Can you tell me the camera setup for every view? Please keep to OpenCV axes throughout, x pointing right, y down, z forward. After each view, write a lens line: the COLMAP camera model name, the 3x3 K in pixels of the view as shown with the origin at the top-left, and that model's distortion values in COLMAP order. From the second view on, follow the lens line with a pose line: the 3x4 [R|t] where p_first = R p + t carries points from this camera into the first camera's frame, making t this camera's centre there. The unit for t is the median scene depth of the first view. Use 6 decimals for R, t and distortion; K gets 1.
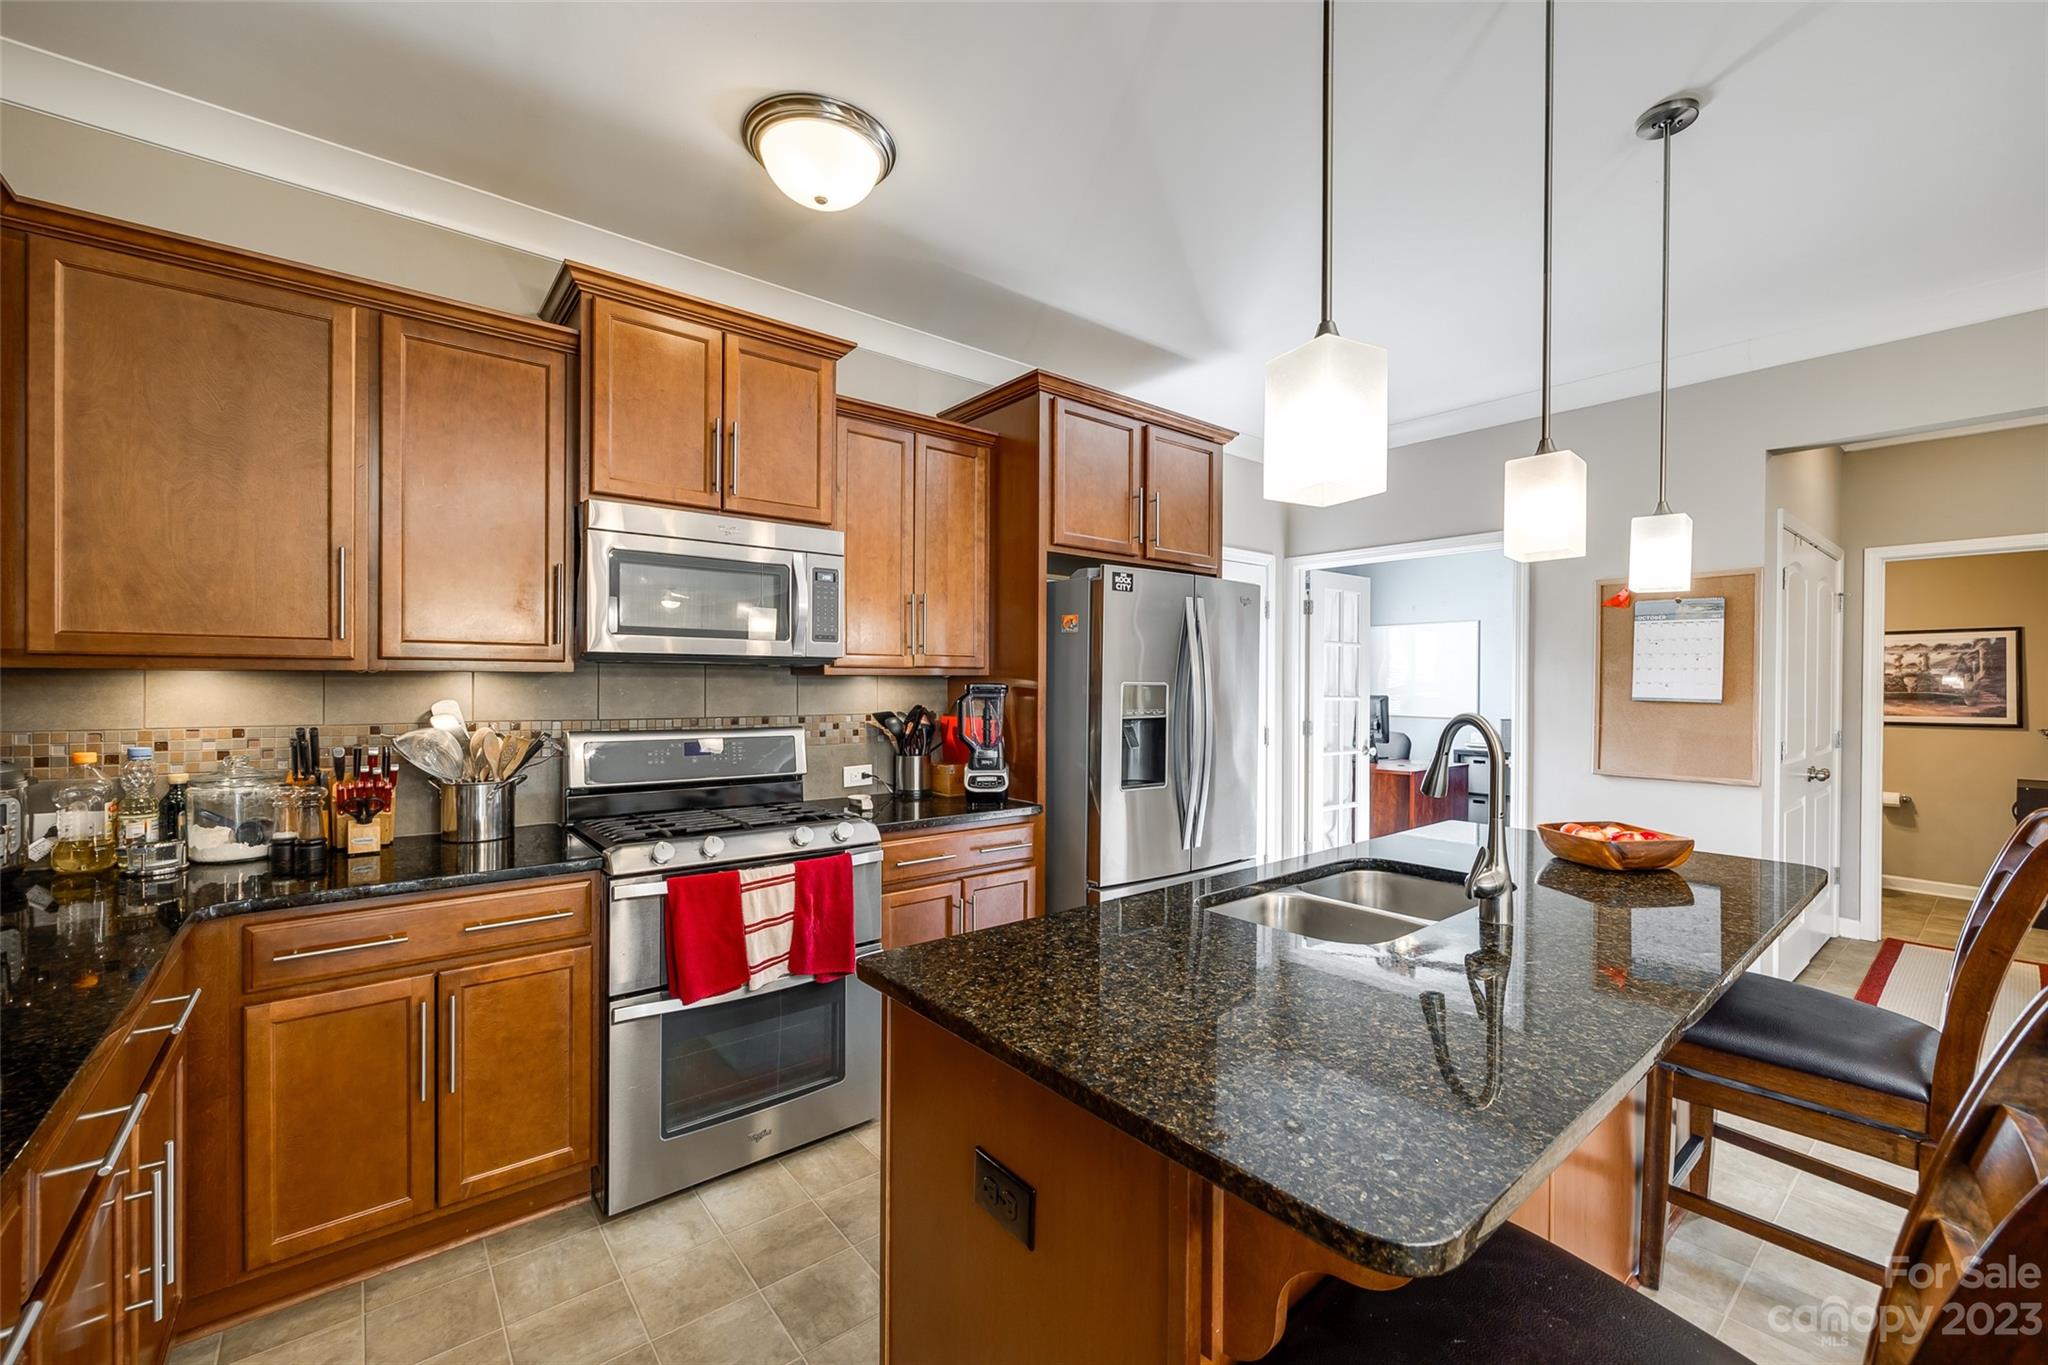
lens RADIAL K [[830.0, 0, 1027.7], [0, 830.0, 688.8], [0, 0, 1]] dist [-0.002148, -0.000086]
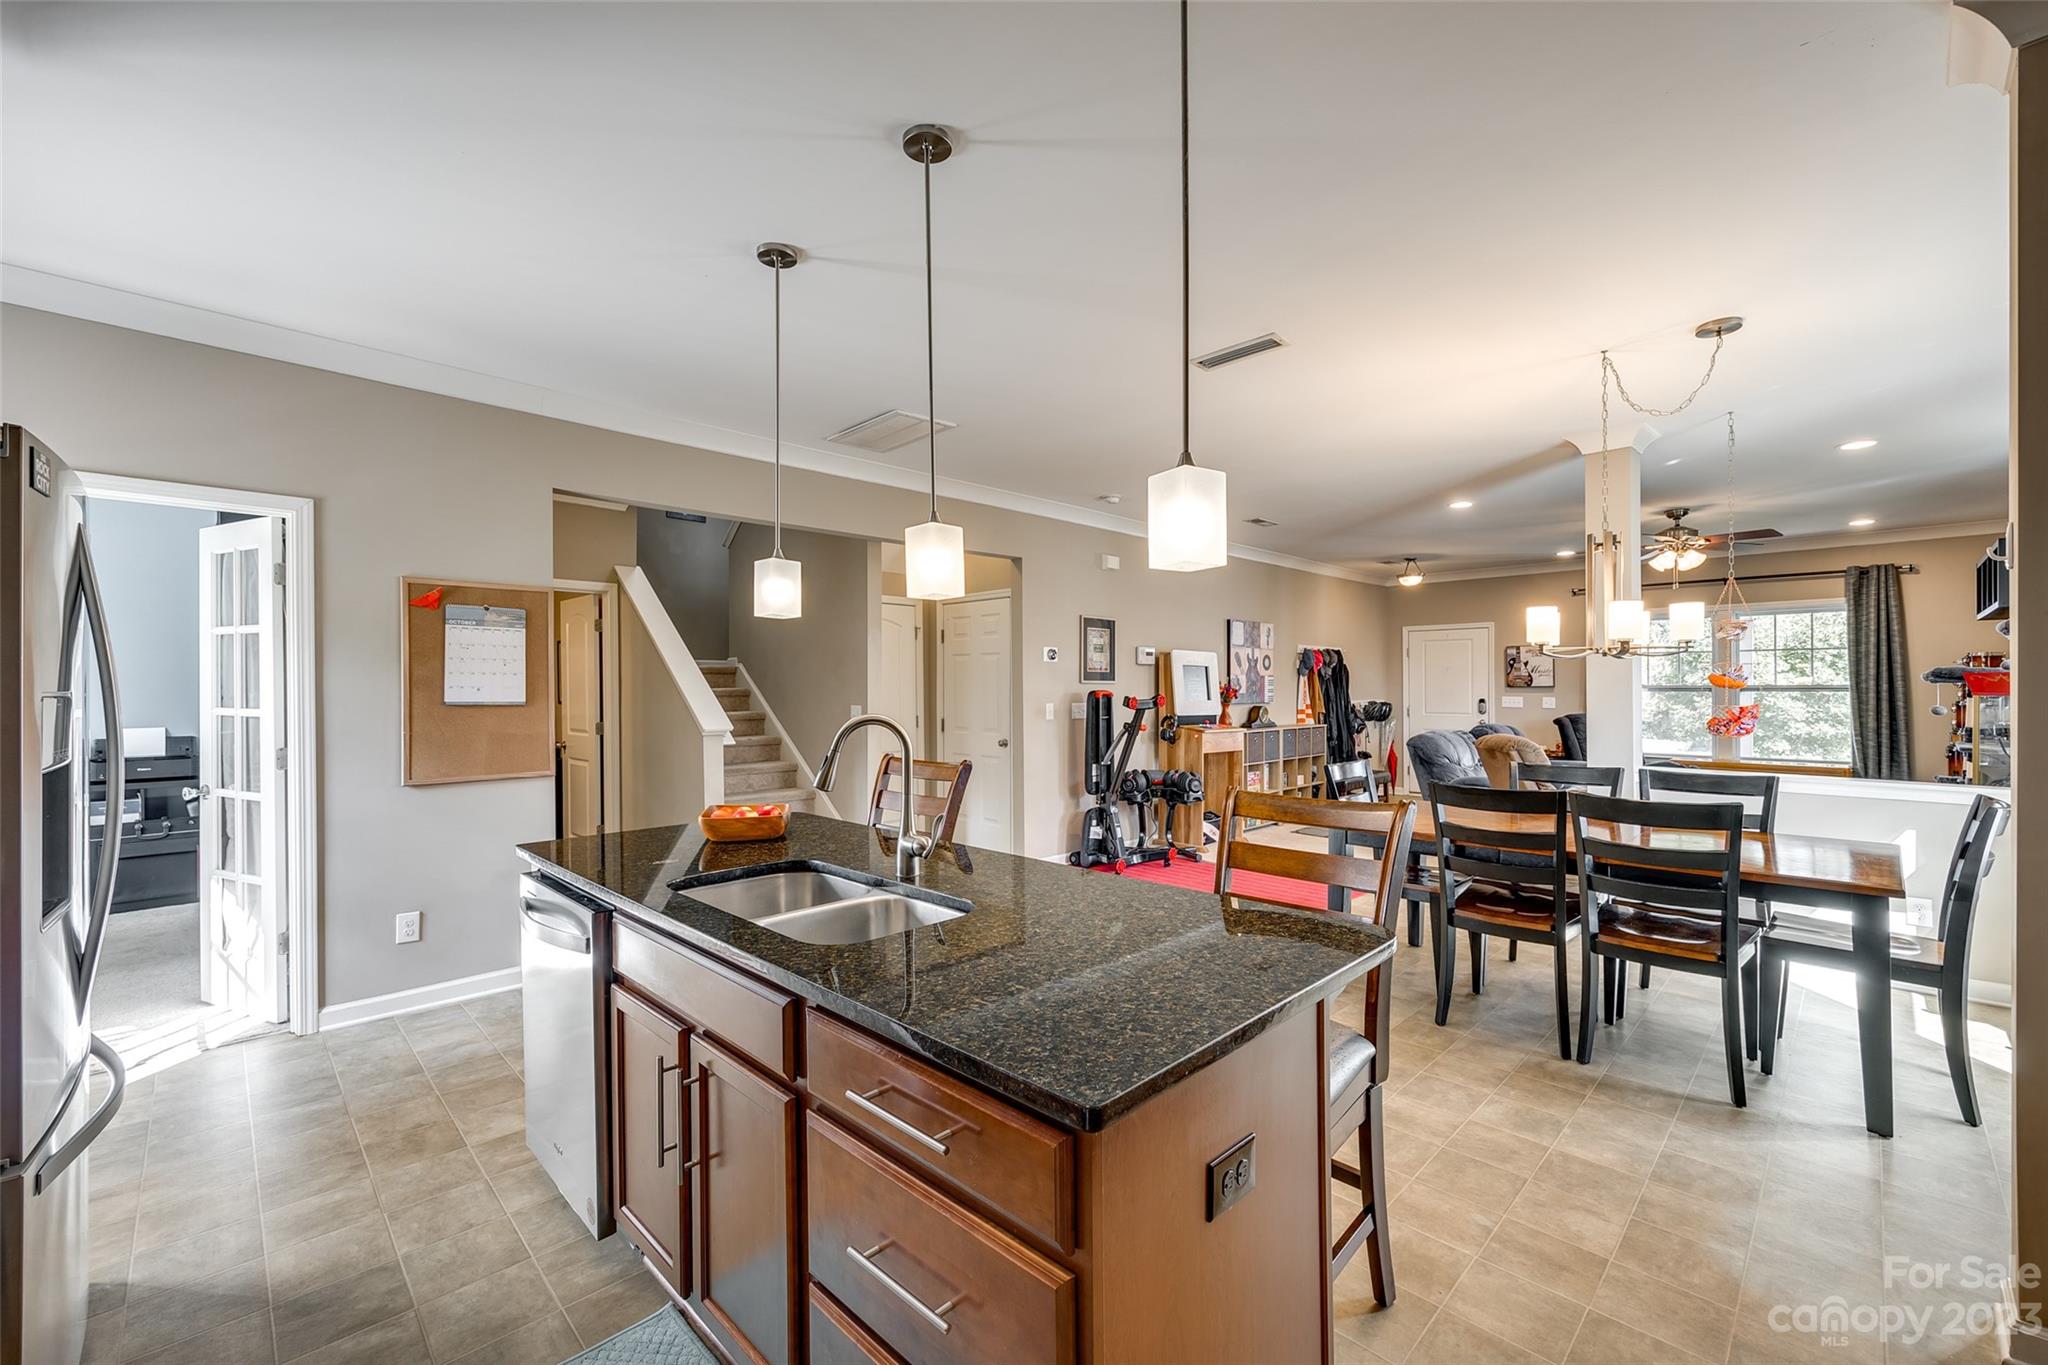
lens RADIAL K [[830.0, 0, 1027.7], [0, 830.0, 688.8], [0, 0, 1]] dist [-0.002148, -0.000086]
pose [[-0.100270, -0.009716, 0.994913, -0.452641], [0.009804, 0.999894, 0.010752, -0.012344], [-0.994912, 0.010832, -0.100164, 0.591513]]
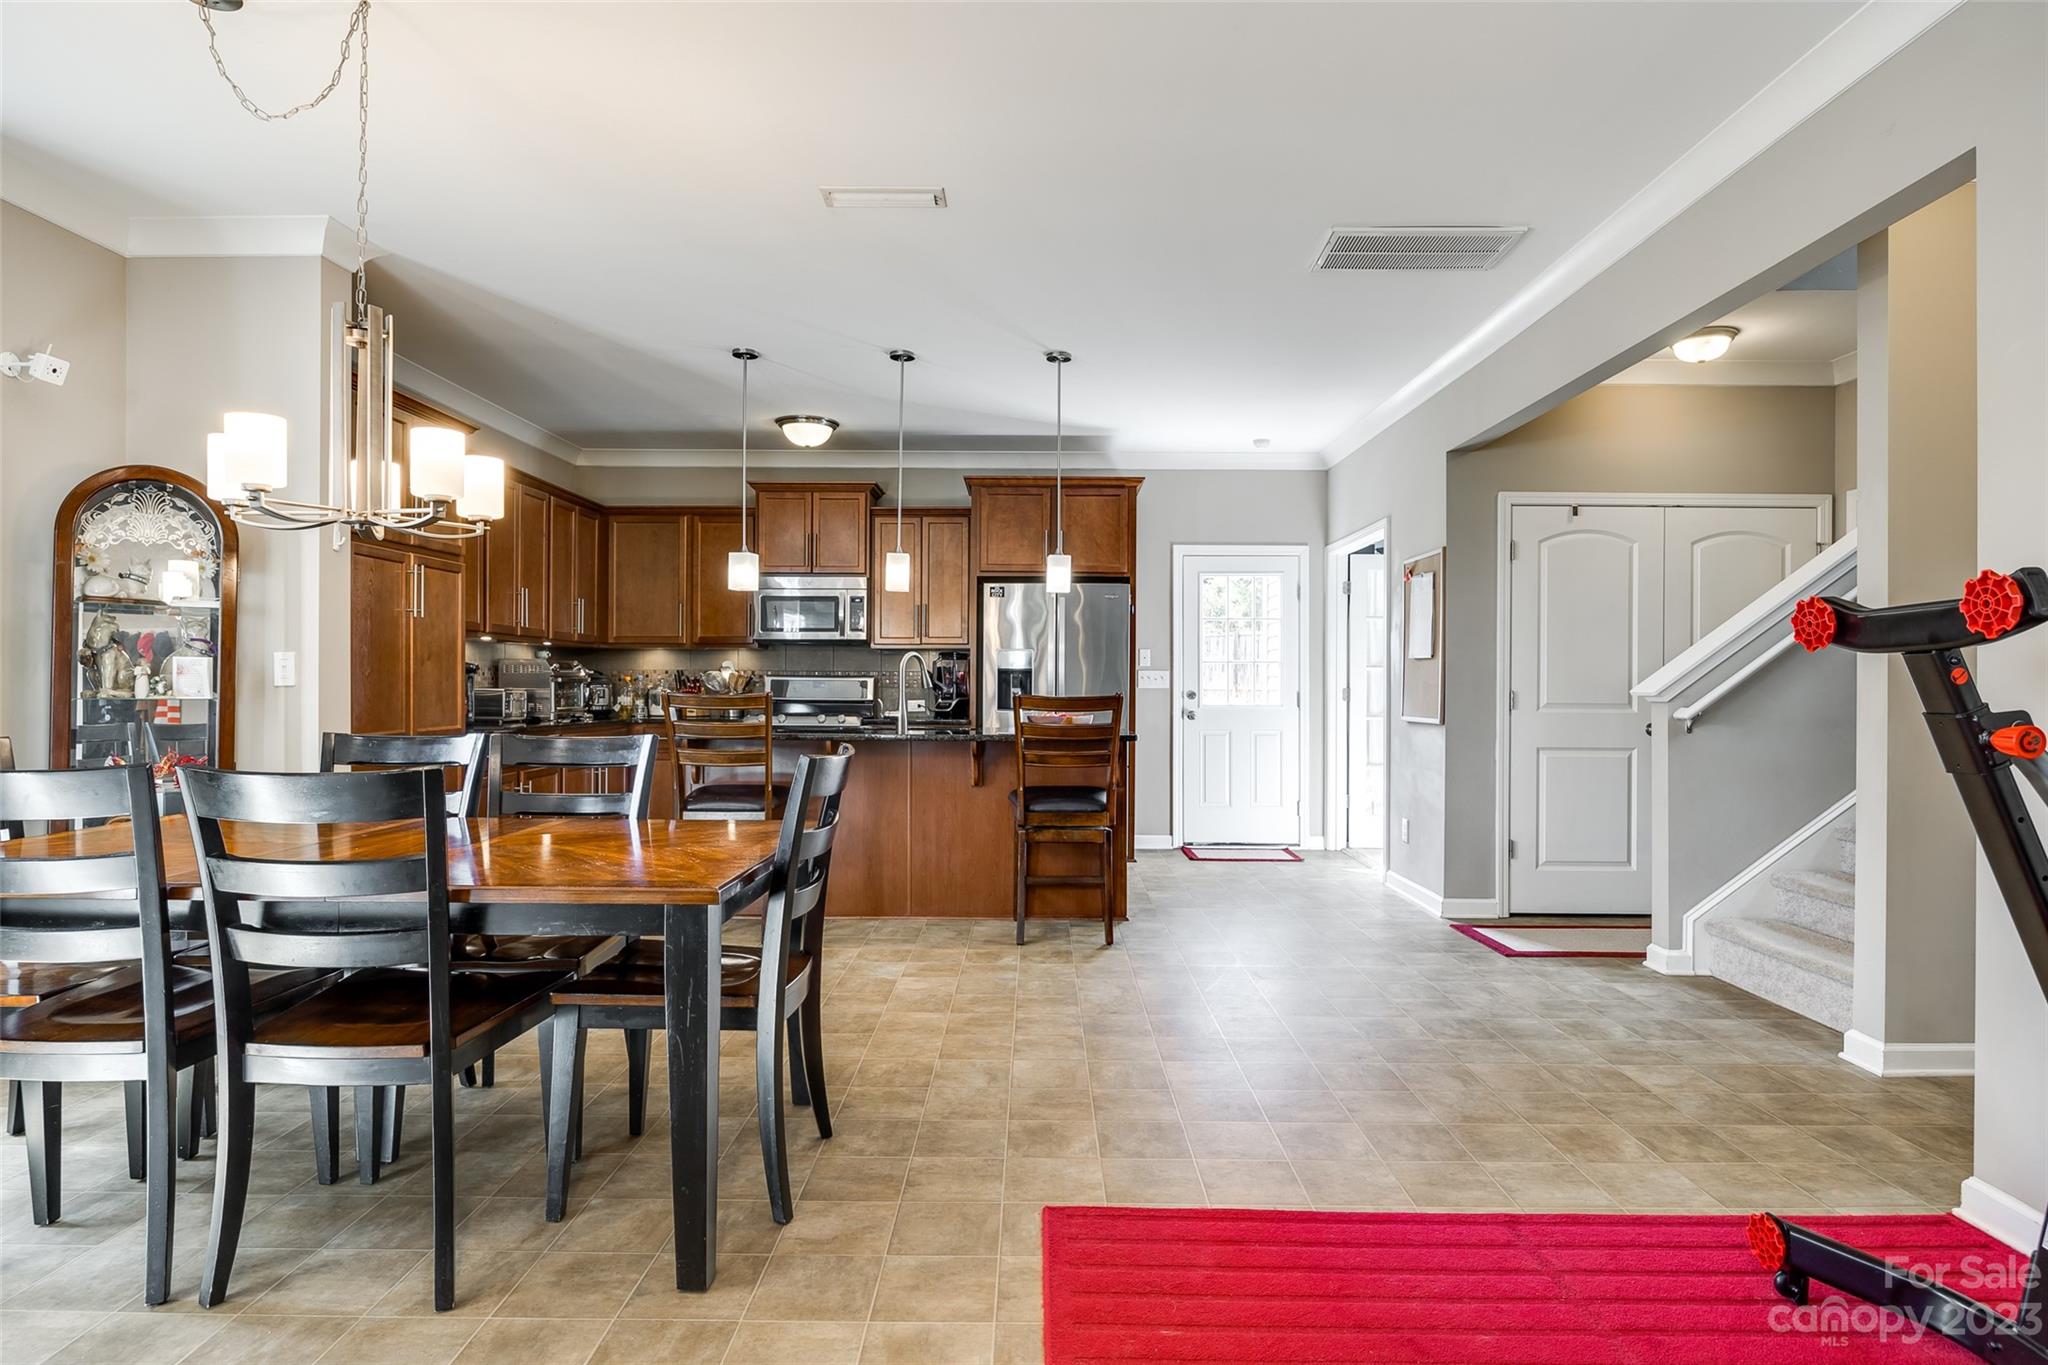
lens RADIAL K [[1096.1, 0, 1027.9], [0, 1096.1, 688.3], [0, 0, 1]] dist [-0.017821, -0.000034]
pose [[0.773538, 0.000253, -0.633750, 1.910495], [-0.006555, 0.999950, -0.007602, 0.106949], [0.633716, 0.010035, 0.773501, -0.876648]]
